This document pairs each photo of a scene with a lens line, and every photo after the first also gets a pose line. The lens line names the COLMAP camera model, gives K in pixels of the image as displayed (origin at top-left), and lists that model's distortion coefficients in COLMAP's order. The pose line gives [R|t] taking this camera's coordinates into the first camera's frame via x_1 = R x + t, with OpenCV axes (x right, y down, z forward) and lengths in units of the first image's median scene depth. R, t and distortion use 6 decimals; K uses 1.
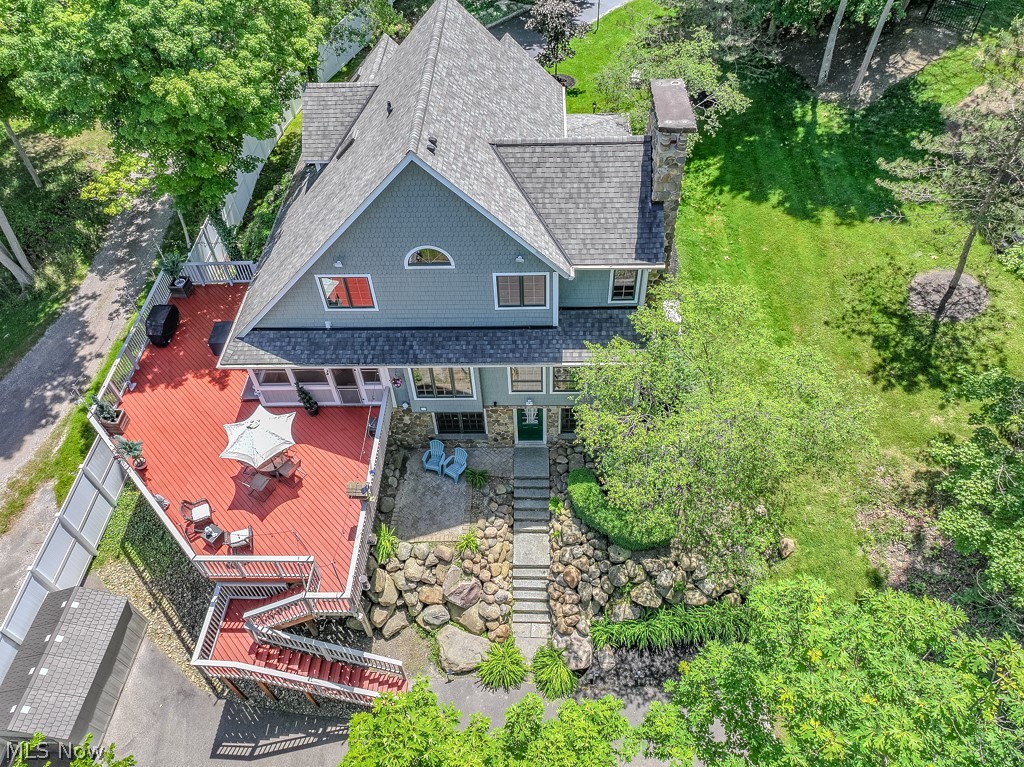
lens RADIAL K [[716.9, 0, 515.6], [0, 716.9, 384.5], [0, 0, 1]] dist [0.006214, 0.003600]
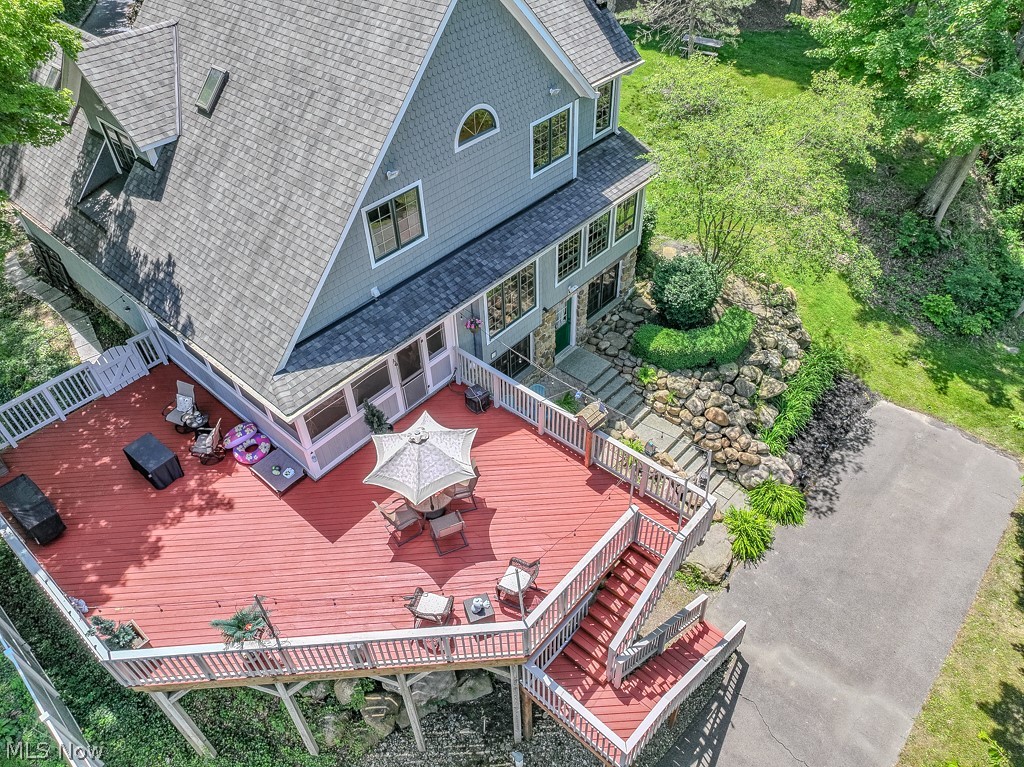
lens RADIAL K [[716.9, 0, 515.6], [0, 716.9, 384.5], [0, 0, 1]] dist [0.006214, 0.003600]
pose [[0.647166, -0.510248, 0.566413, -0.589192], [0.576433, 0.813746, 0.074441, 0.016347], [-0.498900, 0.278323, 0.820753, 0.363114]]
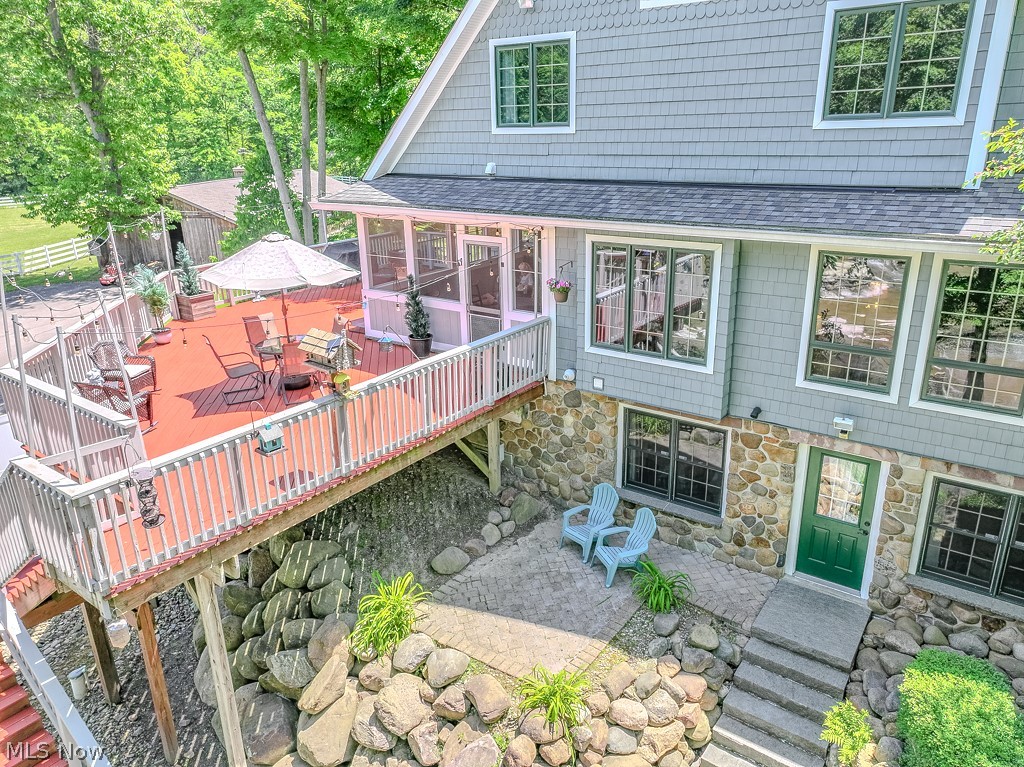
lens RADIAL K [[716.9, 0, 515.6], [0, 716.9, 384.5], [0, 0, 1]] dist [0.006214, 0.003600]
pose [[0.816392, 0.203966, -0.540280, 0.081133], [-0.435923, 0.831283, -0.344878, 0.224374], [0.378782, 0.517076, 0.767566, 0.641071]]
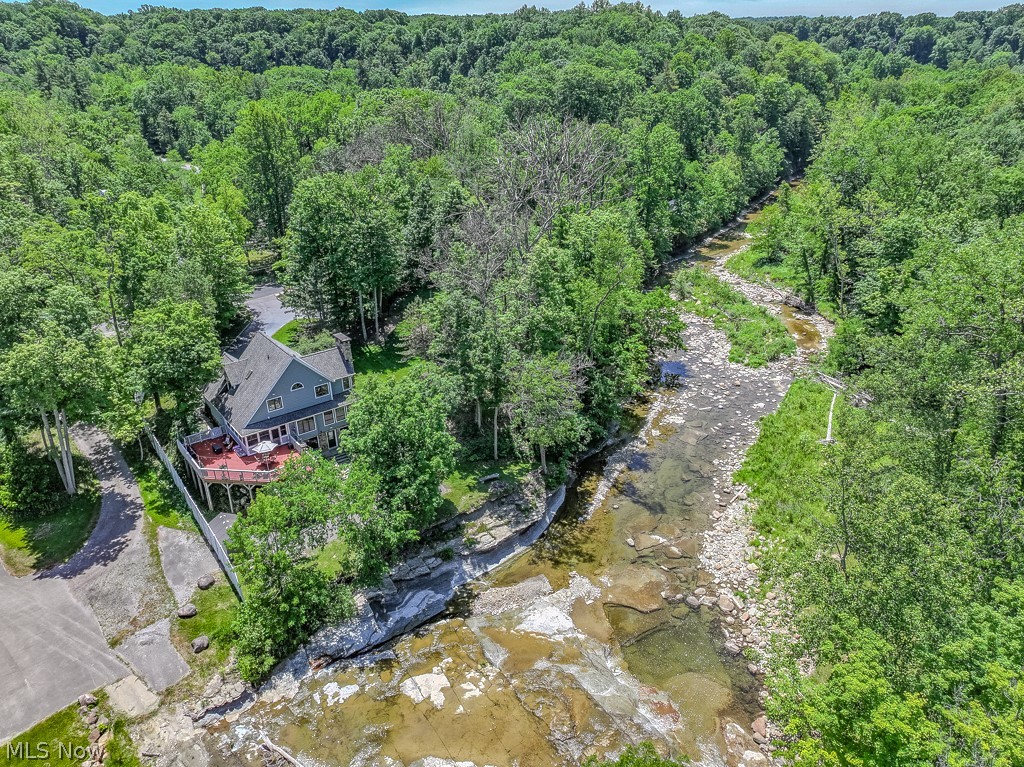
lens RADIAL K [[755.8, 0, 512.0], [0, 755.8, 383.5], [0, 0, 1]] dist [-0.000520, 0.004732]
pose [[0.789197, -0.243028, 0.564009, -1.253578], [0.463645, 0.838023, -0.287663, 1.260639], [-0.402742, 0.488523, 0.774044, -2.153680]]
